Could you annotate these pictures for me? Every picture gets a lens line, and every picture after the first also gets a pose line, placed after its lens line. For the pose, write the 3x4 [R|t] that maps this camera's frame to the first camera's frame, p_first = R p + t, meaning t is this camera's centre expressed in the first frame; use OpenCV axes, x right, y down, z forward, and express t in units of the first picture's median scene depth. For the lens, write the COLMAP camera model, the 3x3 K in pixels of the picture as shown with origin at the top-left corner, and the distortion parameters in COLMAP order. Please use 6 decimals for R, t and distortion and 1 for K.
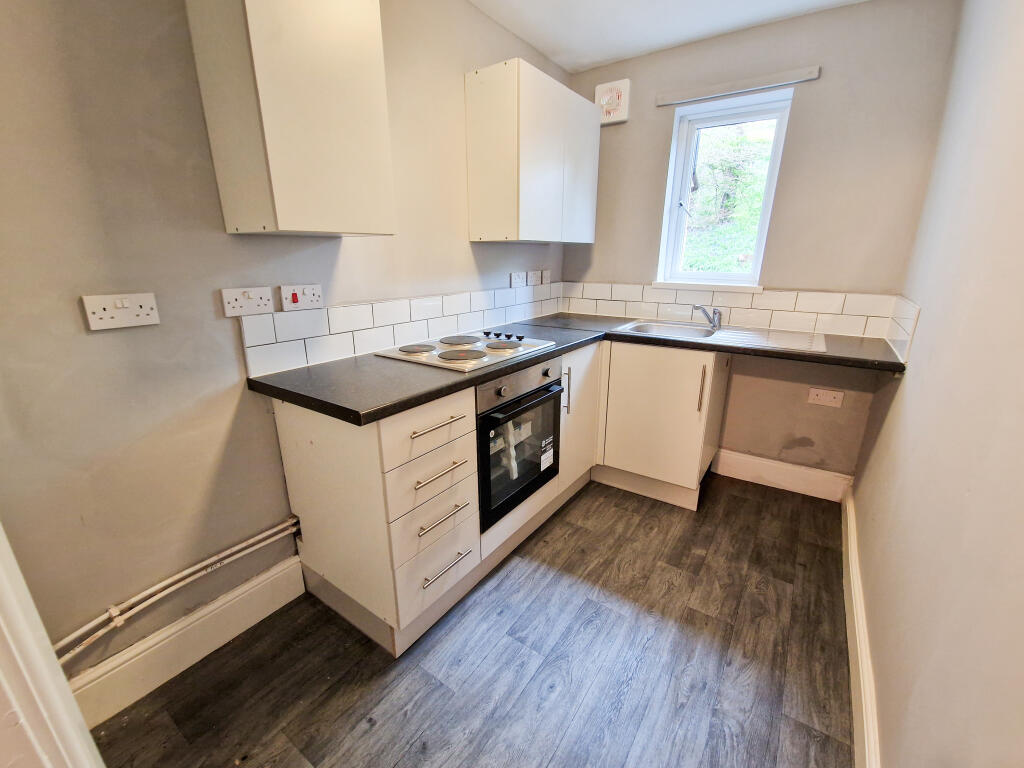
lens RADIAL K [[445.7, 0, 512.0], [0, 445.7, 384.0], [0, 0, 1]] dist [0.001294, -0.000029]
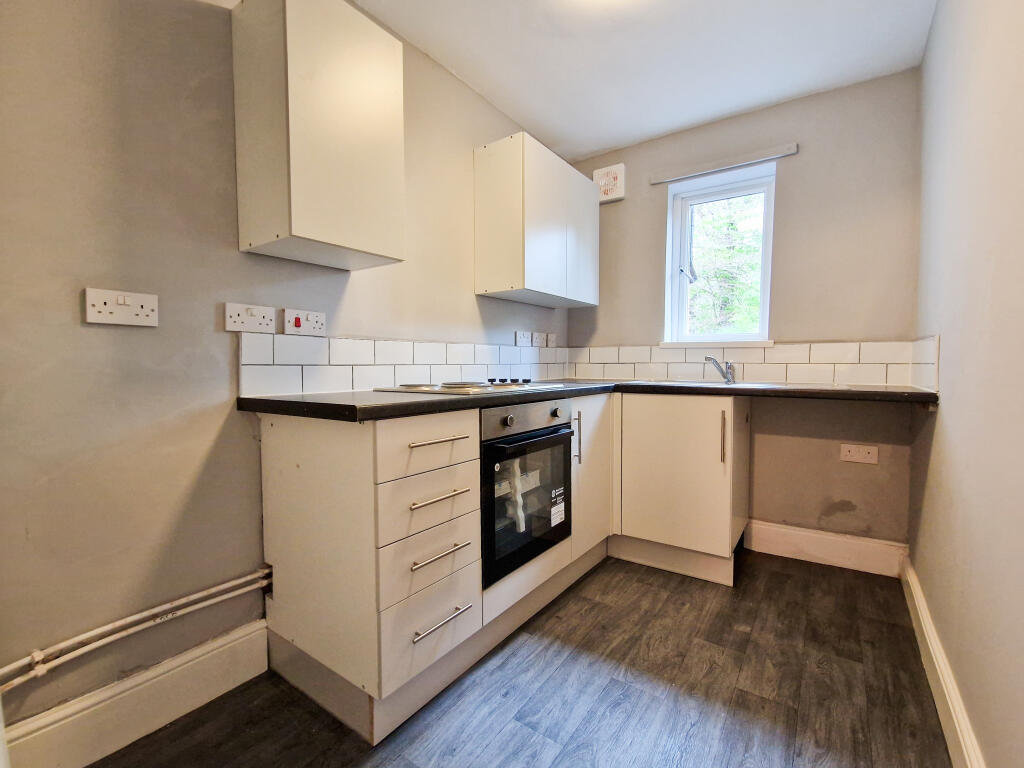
lens RADIAL K [[466.3, 0, 512.0], [0, 466.3, 384.0], [0, 0, 1]] dist [0.011864, -0.010332]
pose [[0.999987, -0.001698, -0.004901, -0.008932], [0.000398, 0.967218, -0.253949, 0.176281], [0.005171, 0.253944, 0.967205, 0.035925]]
